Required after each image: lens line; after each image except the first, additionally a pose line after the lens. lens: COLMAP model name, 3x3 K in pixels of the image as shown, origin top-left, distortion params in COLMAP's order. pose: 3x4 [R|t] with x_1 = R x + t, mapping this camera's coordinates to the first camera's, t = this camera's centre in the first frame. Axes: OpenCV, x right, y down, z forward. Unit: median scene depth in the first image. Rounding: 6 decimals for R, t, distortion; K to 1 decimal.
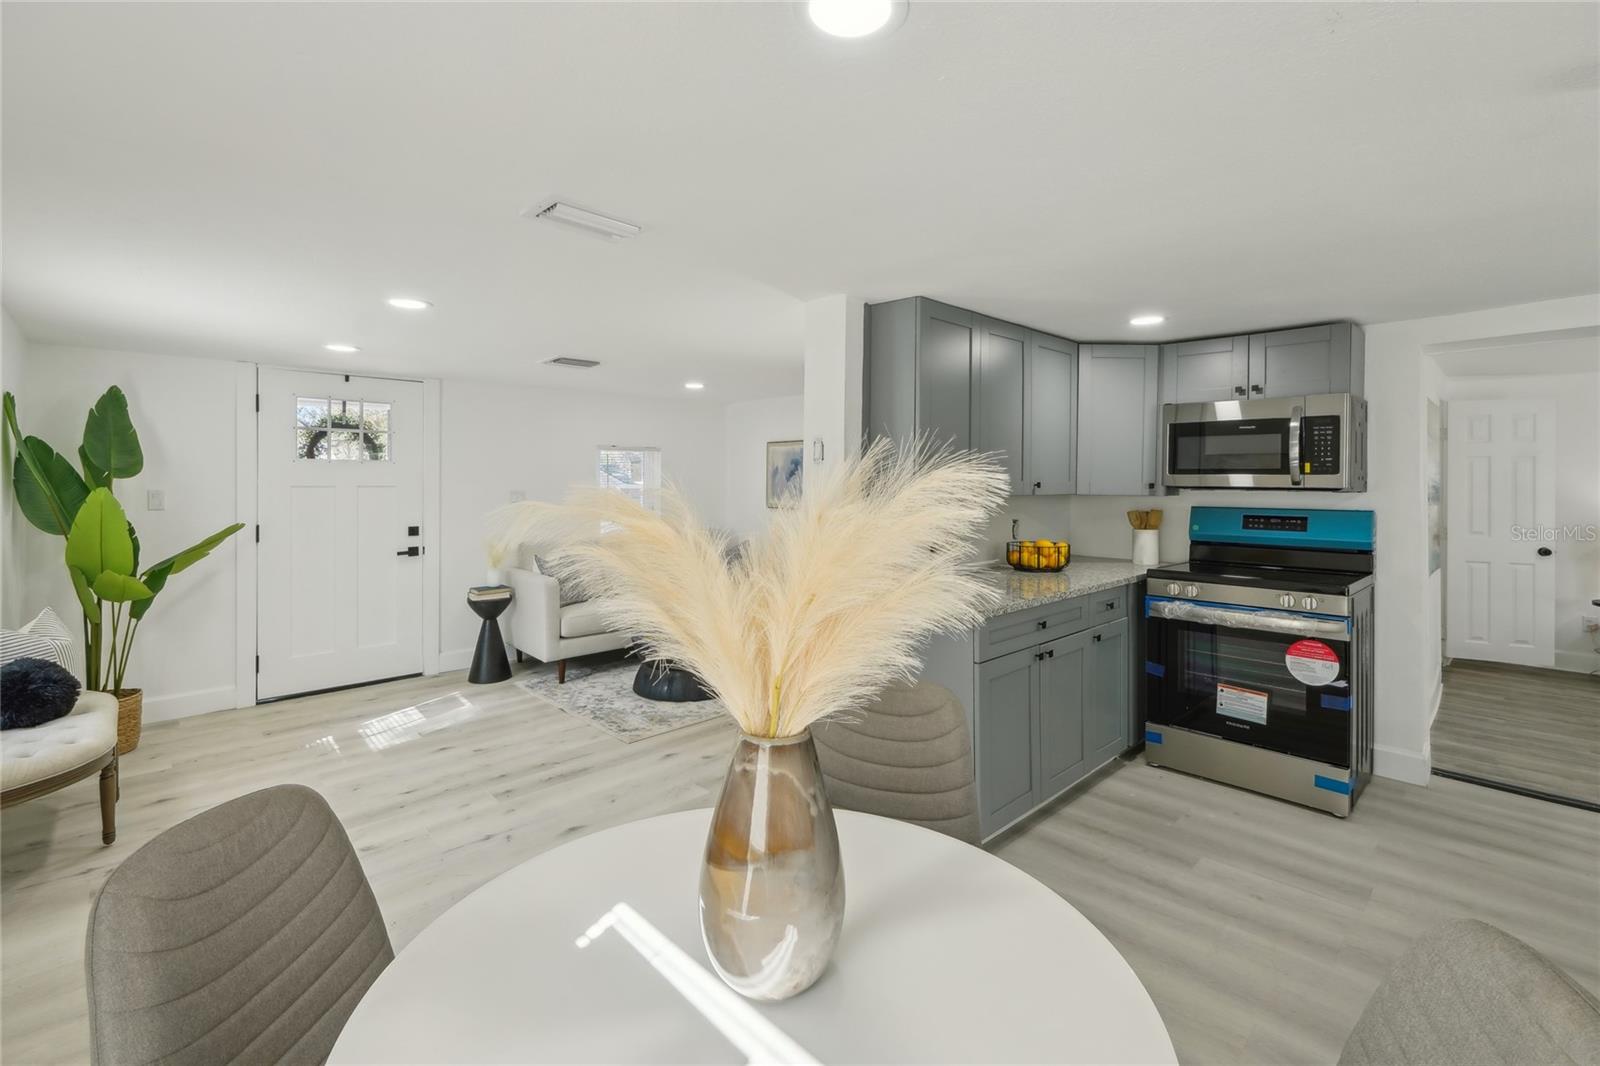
lens RADIAL K [[702.2, 0, 806.8], [0, 702.2, 481.0], [0, 0, 1]] dist [-0.002883, 0.000401]
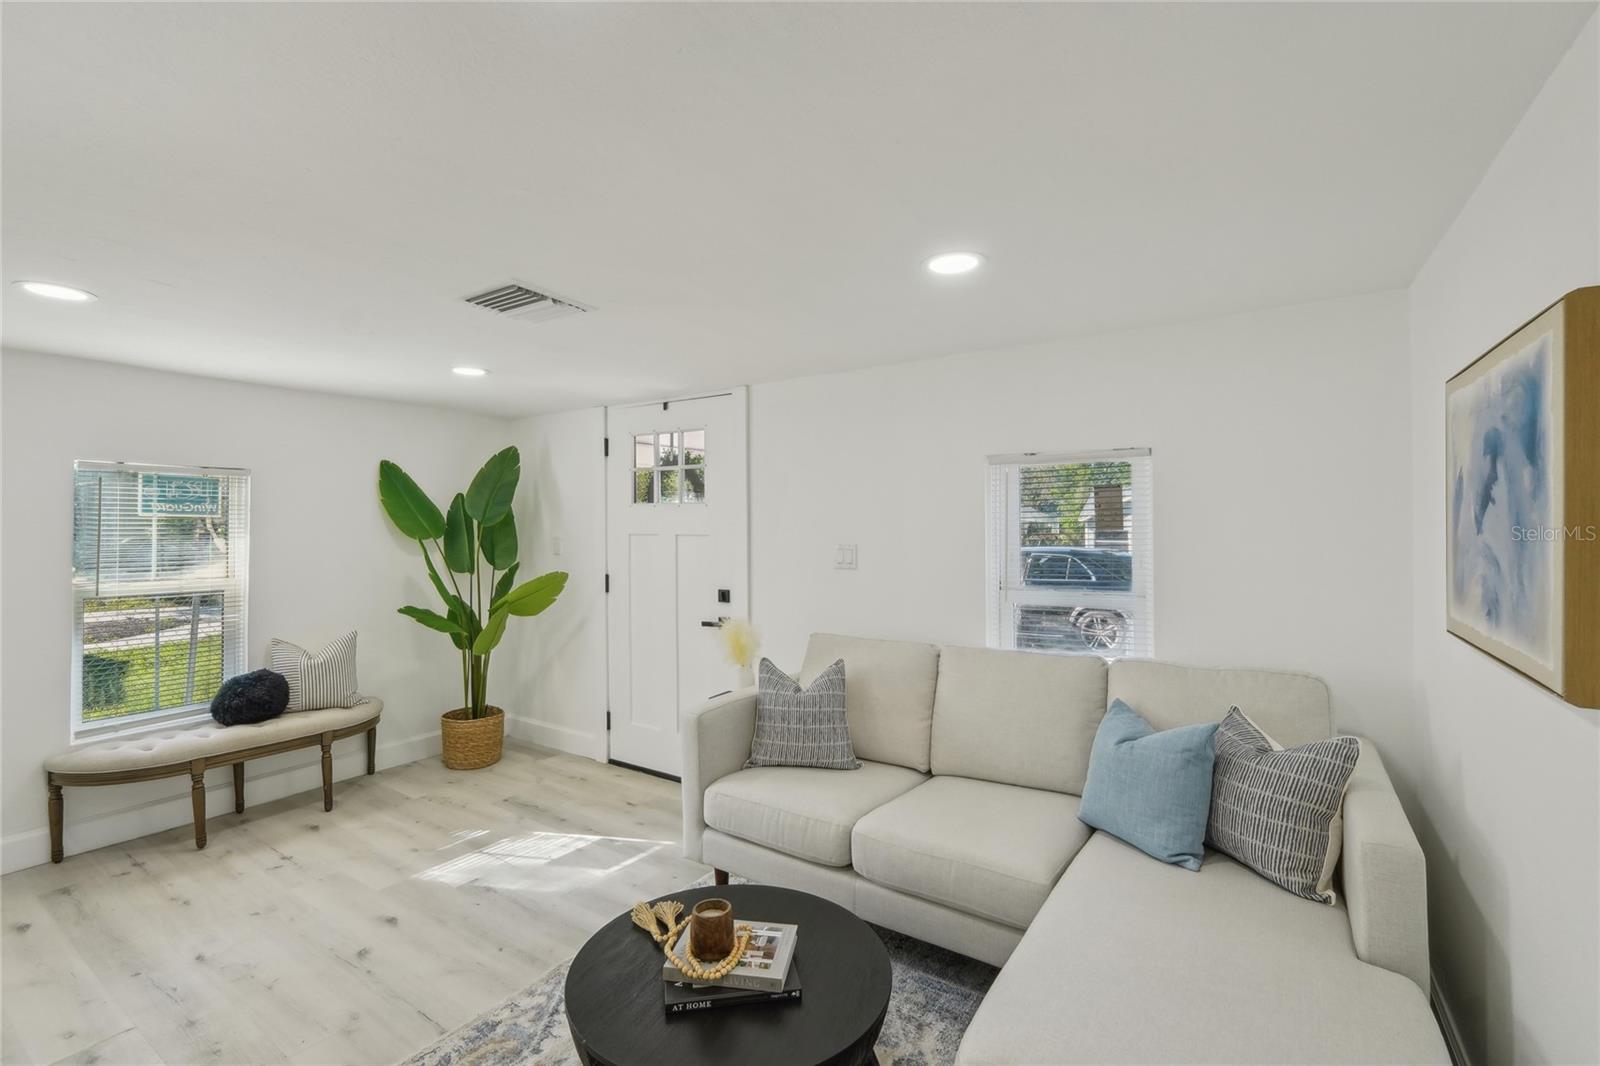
lens RADIAL K [[699.8, 0, 794.5], [0, 699.8, 508.1], [0, 0, 1]] dist [-0.000889, 0.000533]
pose [[0.217809, -0.025146, -0.975667, 0.188328], [0.001331, 0.999675, -0.025467, -0.002396], [0.975990, 0.004248, 0.217772, 0.949939]]
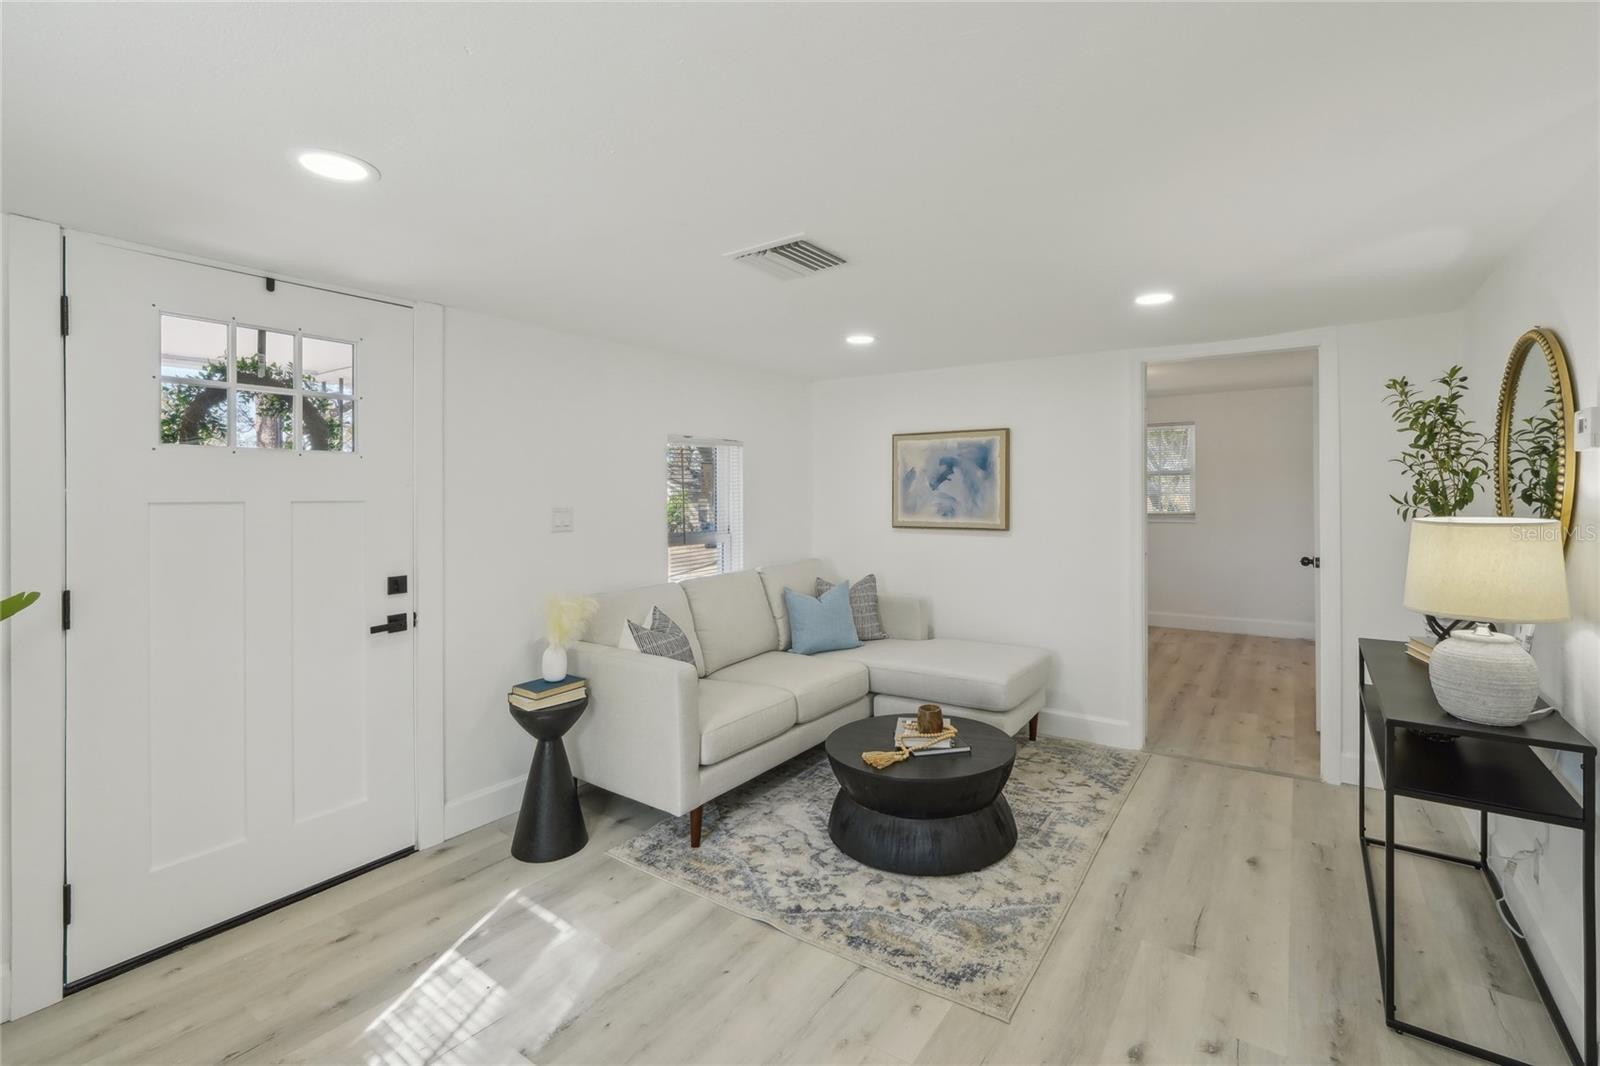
lens RADIAL K [[708.2, 0, 812.7], [0, 708.2, 490.8], [0, 0, 1]] dist [-0.002884, -0.000324]
pose [[0.979117, -0.008566, 0.203118, -0.375154], [0.010061, 0.999929, -0.006326, 0.006632], [-0.203049, 0.008237, 0.979134, 0.425888]]
